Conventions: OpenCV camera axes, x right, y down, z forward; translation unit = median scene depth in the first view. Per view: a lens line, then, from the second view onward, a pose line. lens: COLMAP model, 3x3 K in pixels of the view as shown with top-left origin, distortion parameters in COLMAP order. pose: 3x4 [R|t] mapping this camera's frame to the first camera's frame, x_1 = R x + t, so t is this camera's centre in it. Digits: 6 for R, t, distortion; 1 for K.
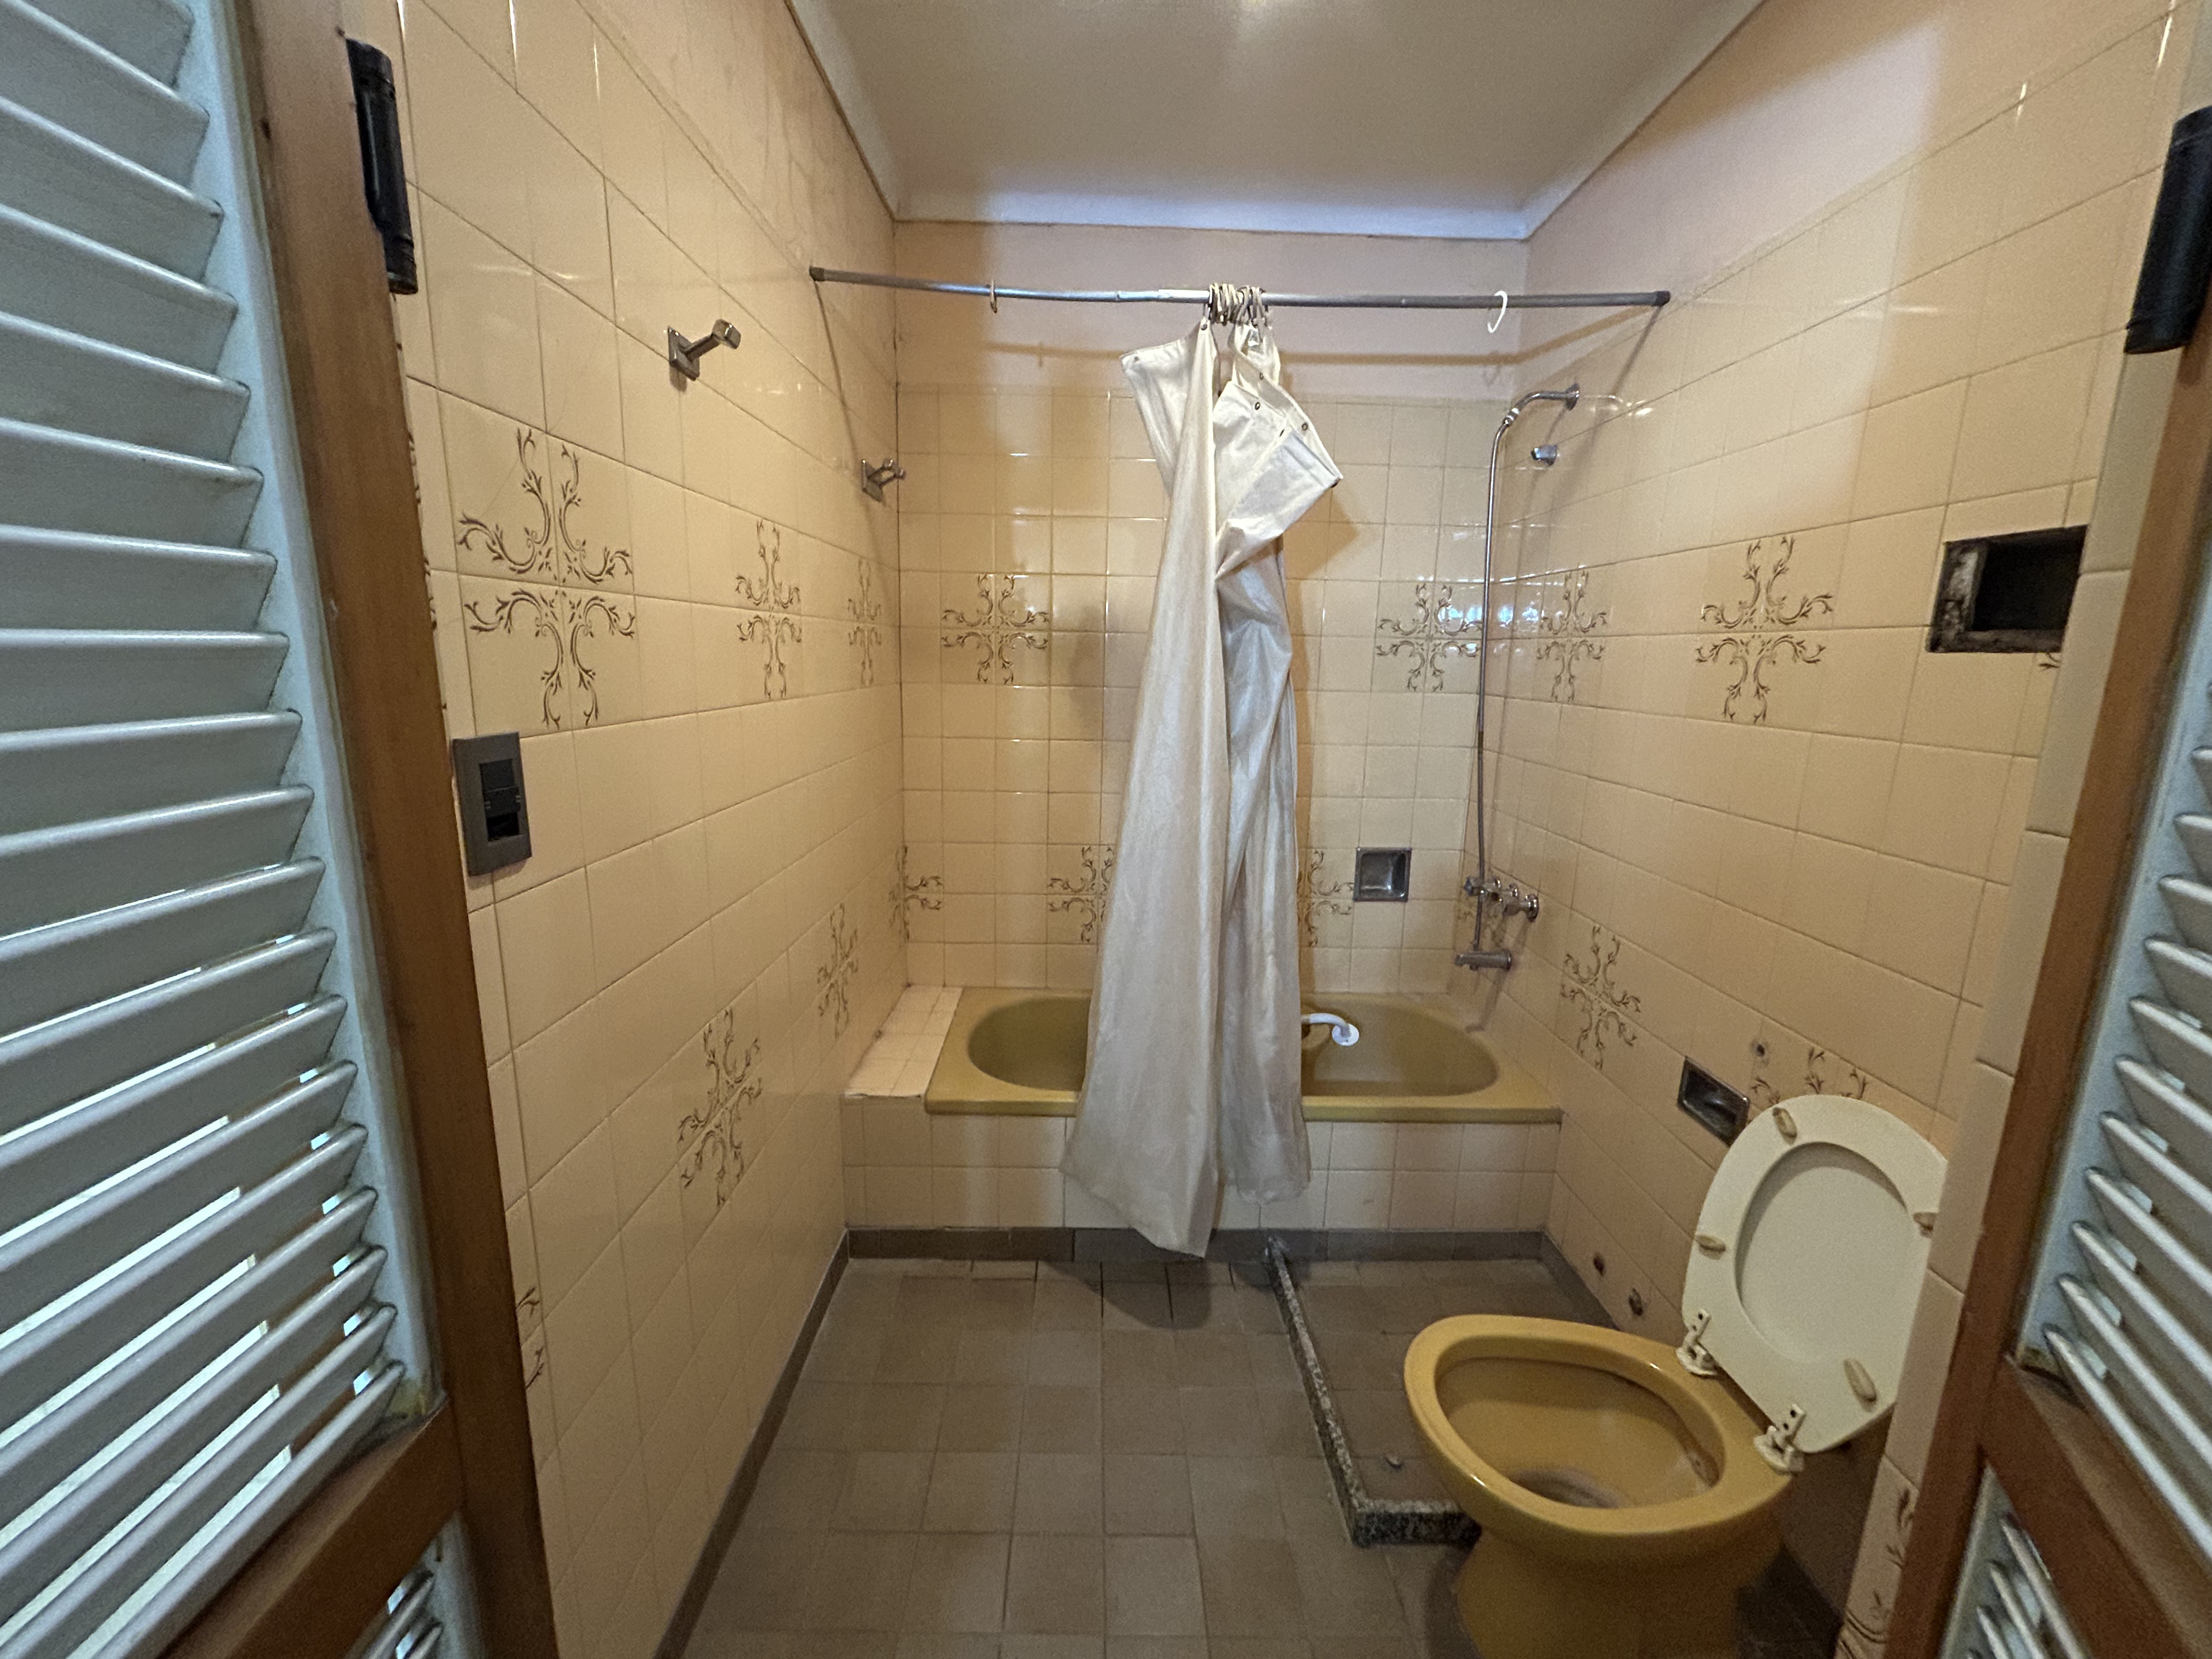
lens RADIAL K [[895.7, 0, 1106.4], [0, 895.7, 825.3], [0, 0, 1]] dist [-0.005234, -0.000356]
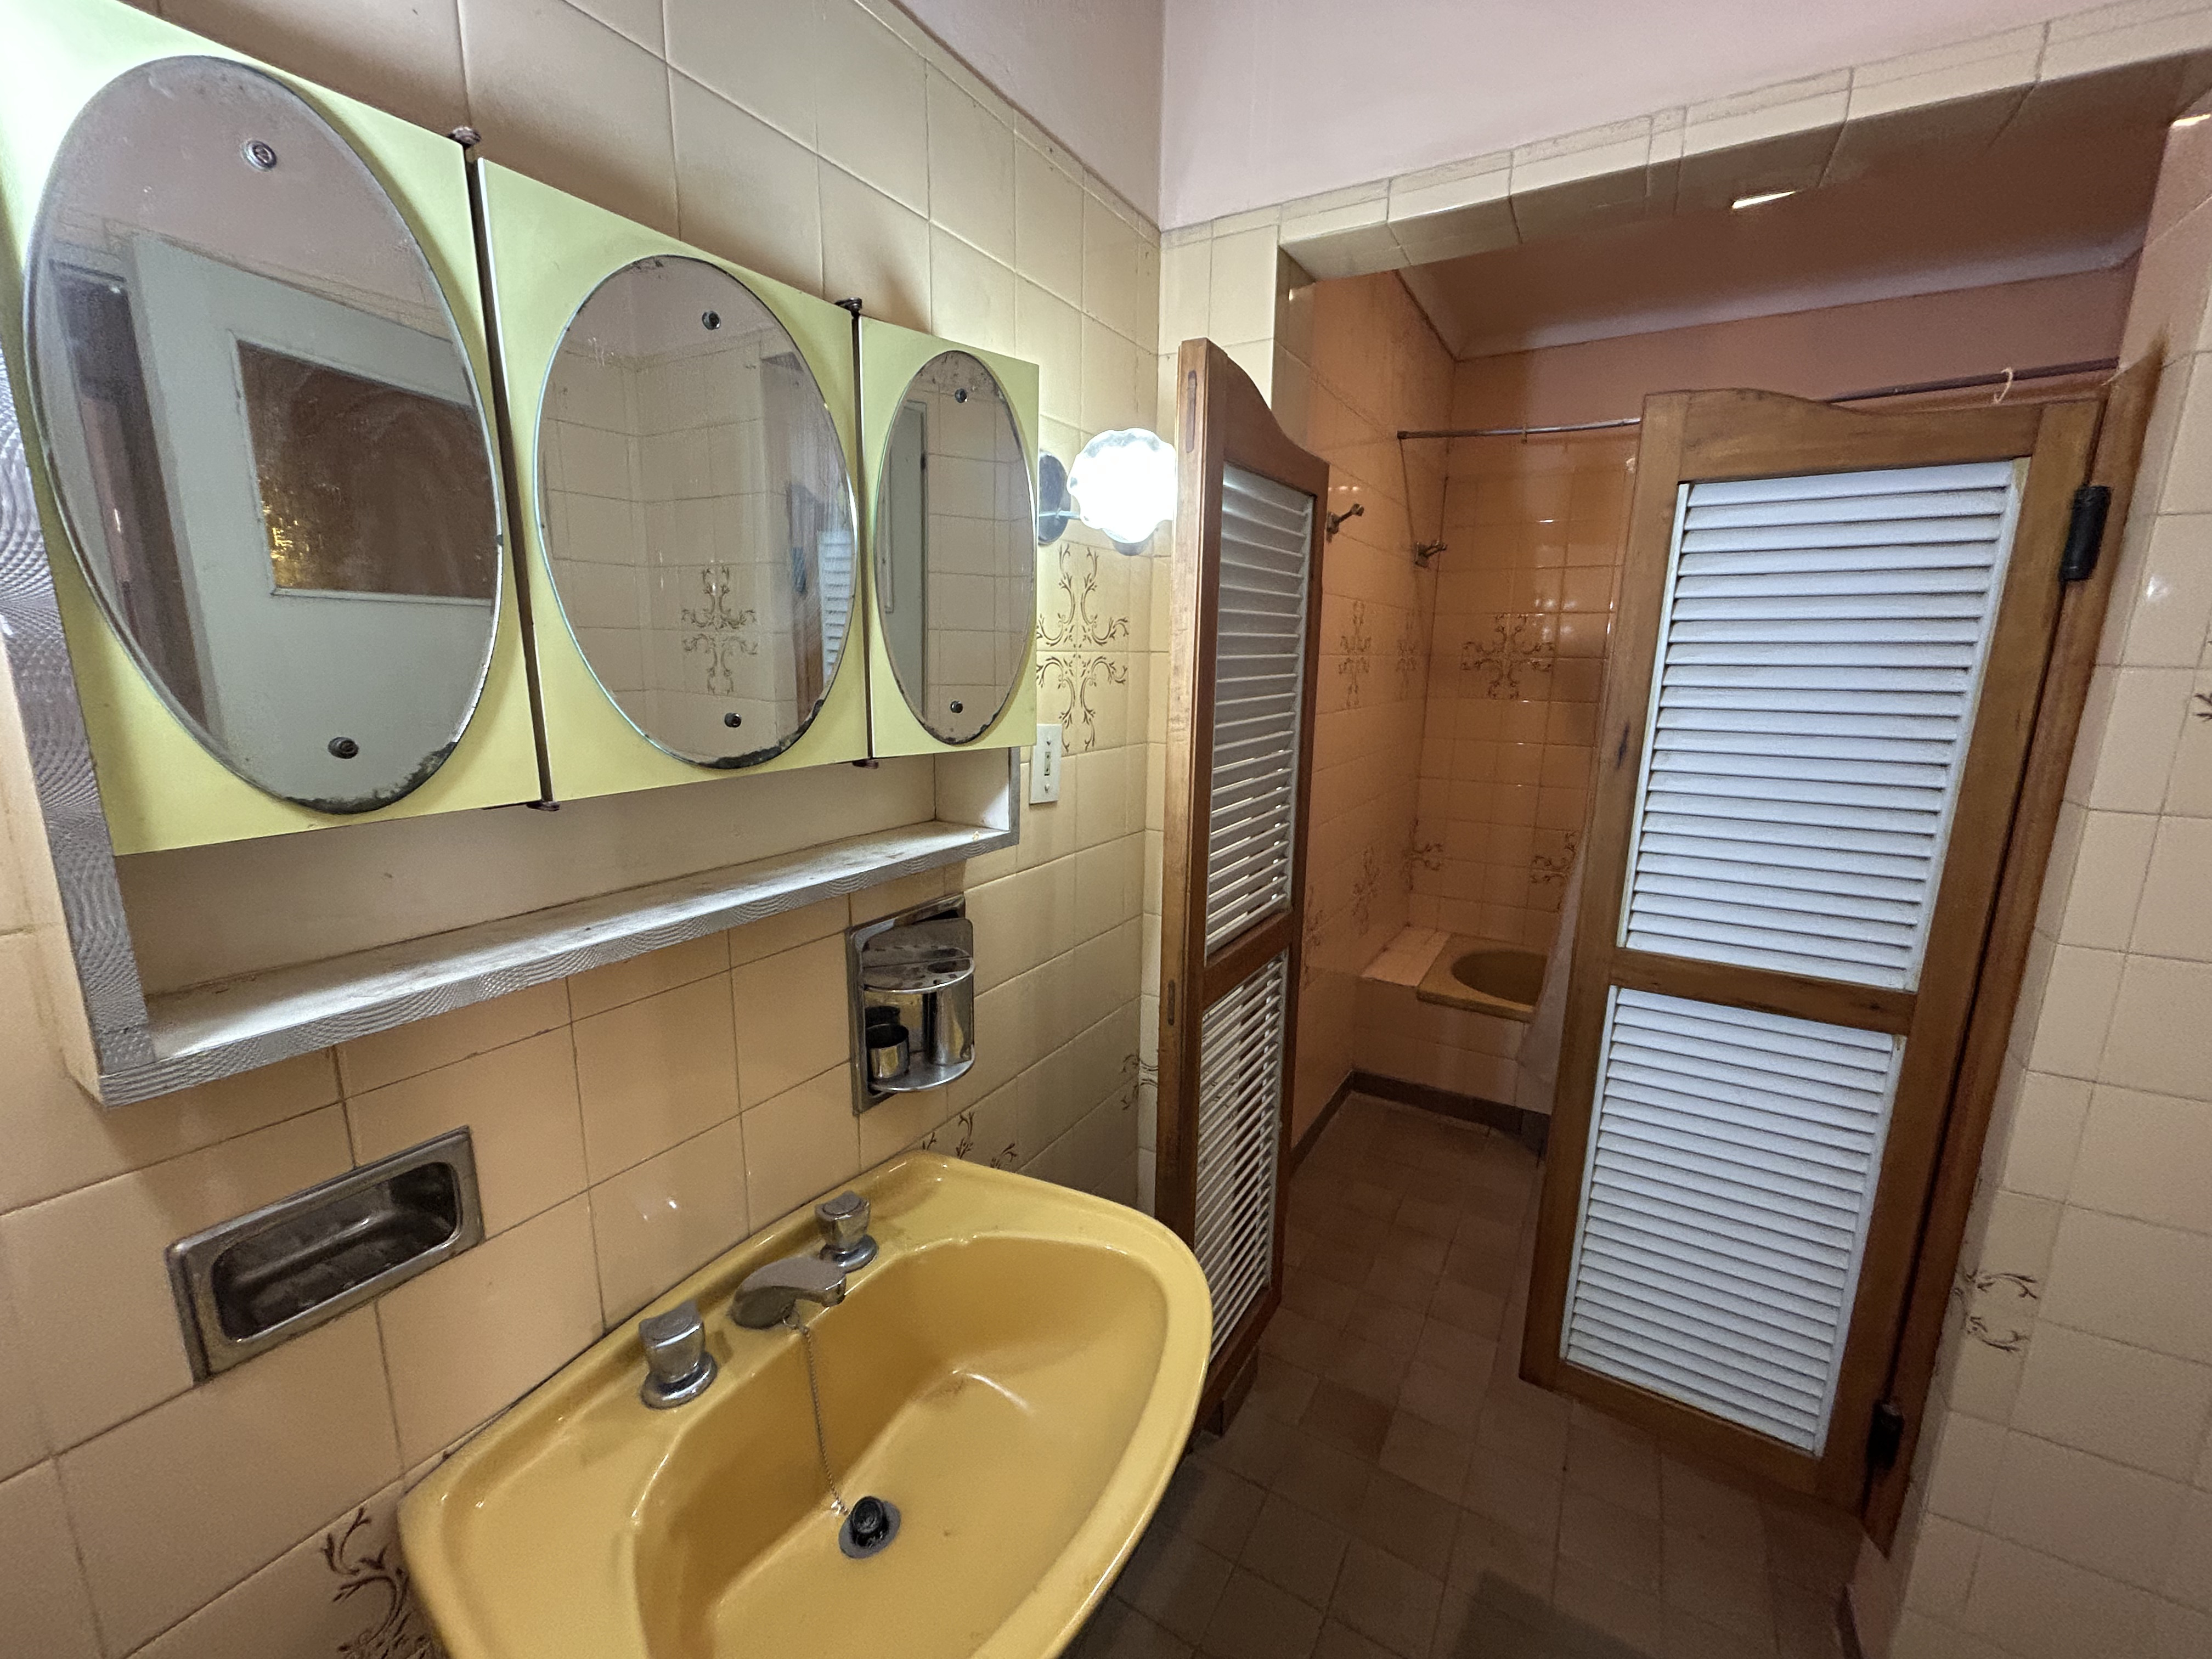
lens RADIAL K [[895.7, 0, 1106.4], [0, 895.7, 825.3], [0, 0, 1]] dist [-0.005234, -0.000356]
pose [[0.853662, 0.091297, -0.512764, 0.078054], [-0.094738, 0.995311, 0.019492, 0.061640], [0.512139, 0.031938, 0.858308, -0.461613]]
